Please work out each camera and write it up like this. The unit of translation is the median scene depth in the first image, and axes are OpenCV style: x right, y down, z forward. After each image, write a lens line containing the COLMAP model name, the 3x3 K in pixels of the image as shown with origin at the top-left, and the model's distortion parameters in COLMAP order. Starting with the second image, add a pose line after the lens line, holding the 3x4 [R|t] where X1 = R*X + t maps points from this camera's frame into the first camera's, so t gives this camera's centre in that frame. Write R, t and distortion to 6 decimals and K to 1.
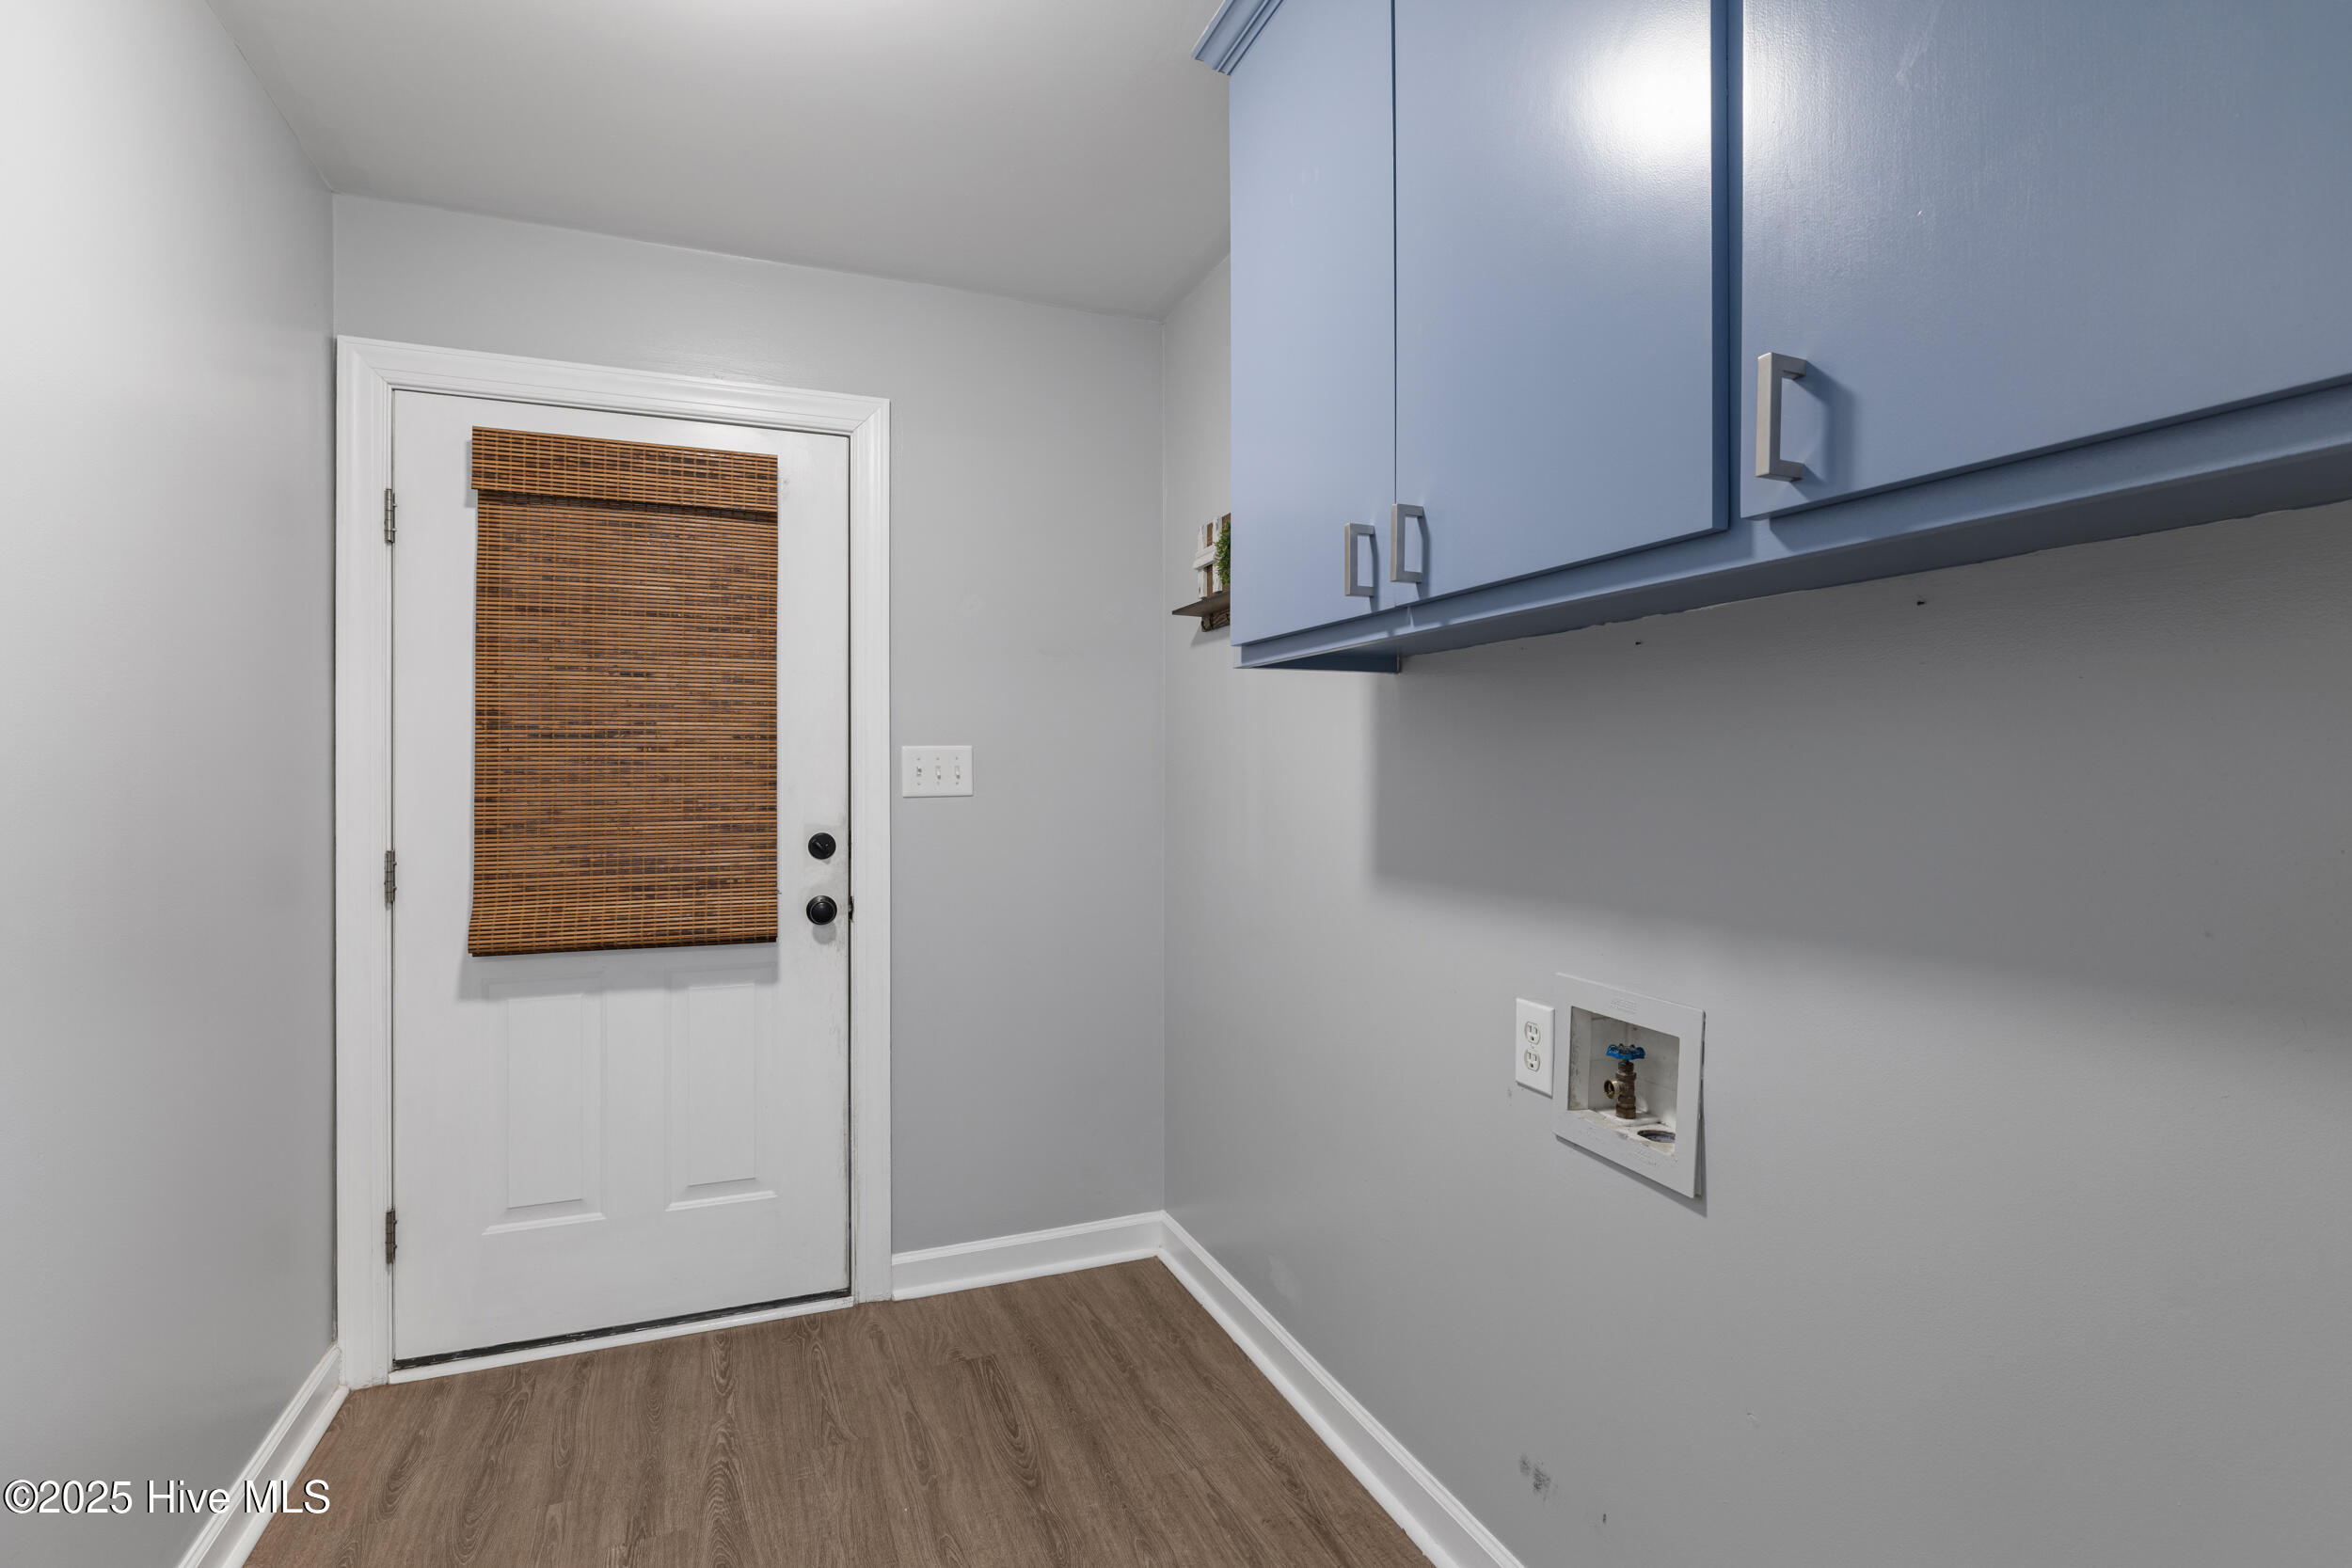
lens RADIAL K [[1165.3, 0, 1176.0], [0, 1165.3, 784.0], [0, 0, 1]] dist [-0.000410, -0.000245]
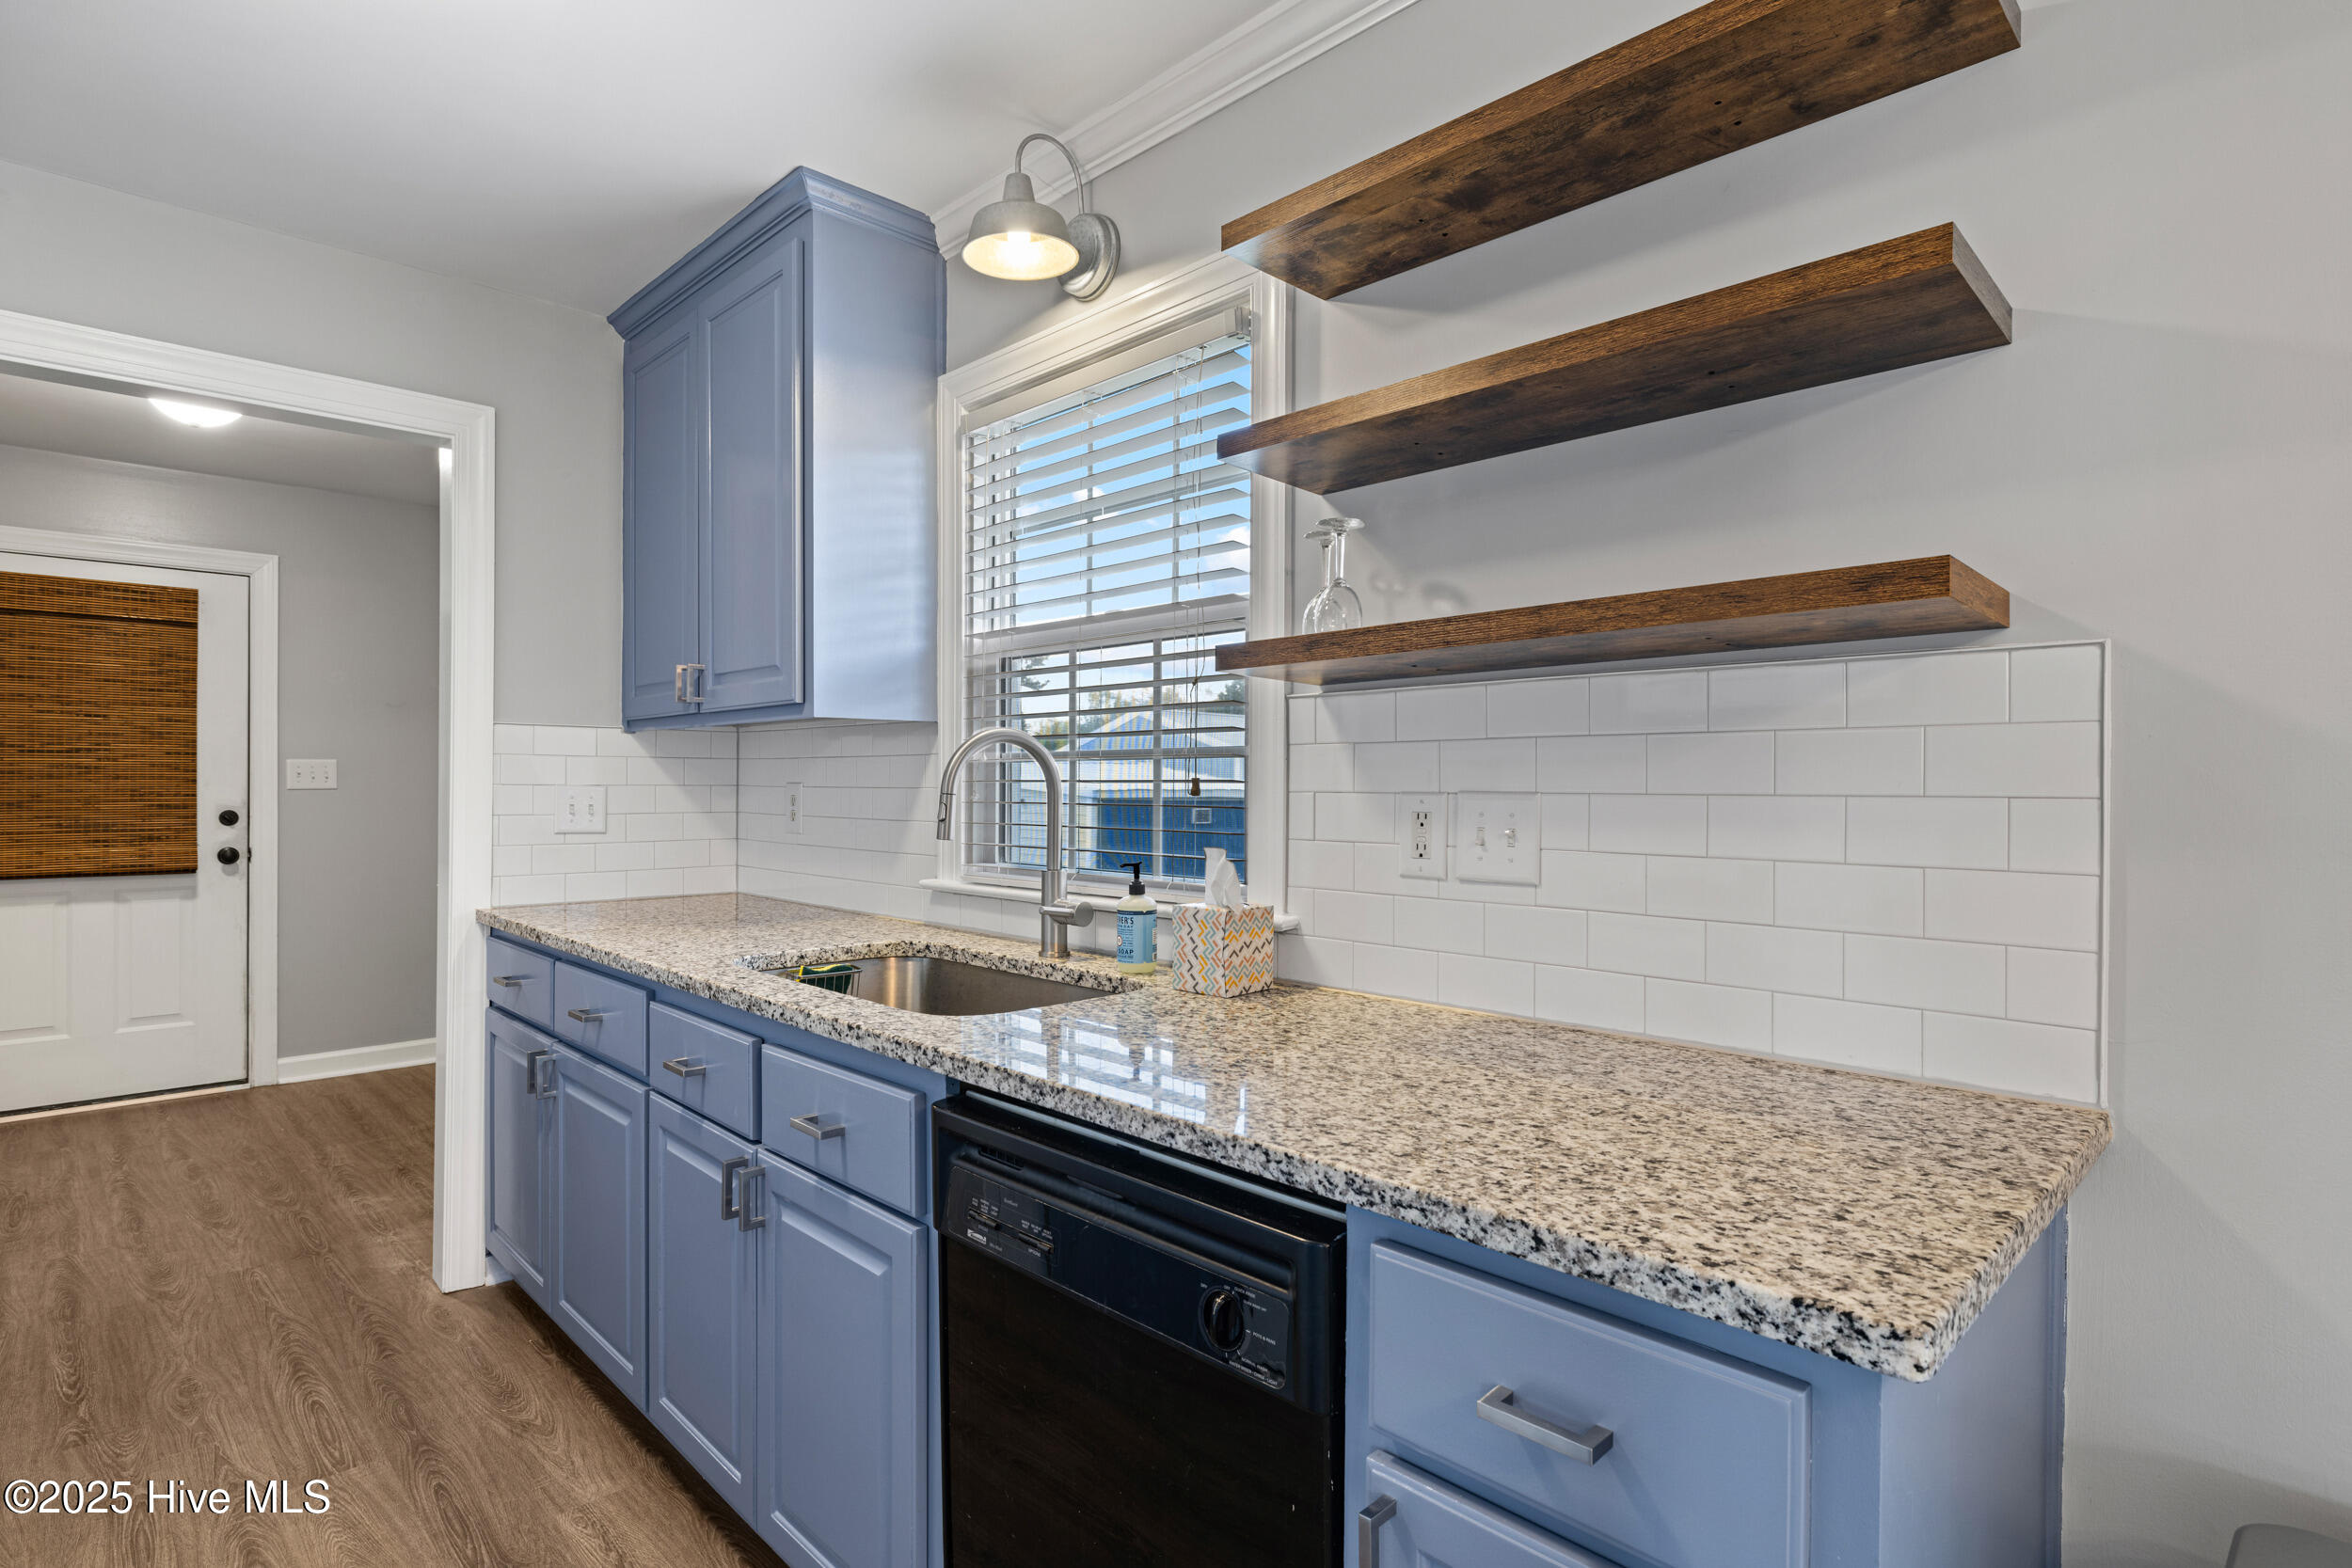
lens RADIAL K [[1165.3, 0, 1176.0], [0, 1165.3, 784.0], [0, 0, 1]] dist [-0.000410, -0.000245]
pose [[0.914831, -0.000068, 0.403837, 0.285857], [0.006847, 0.999859, -0.015343, 0.041279], [-0.403779, 0.016801, 0.914702, -1.161378]]
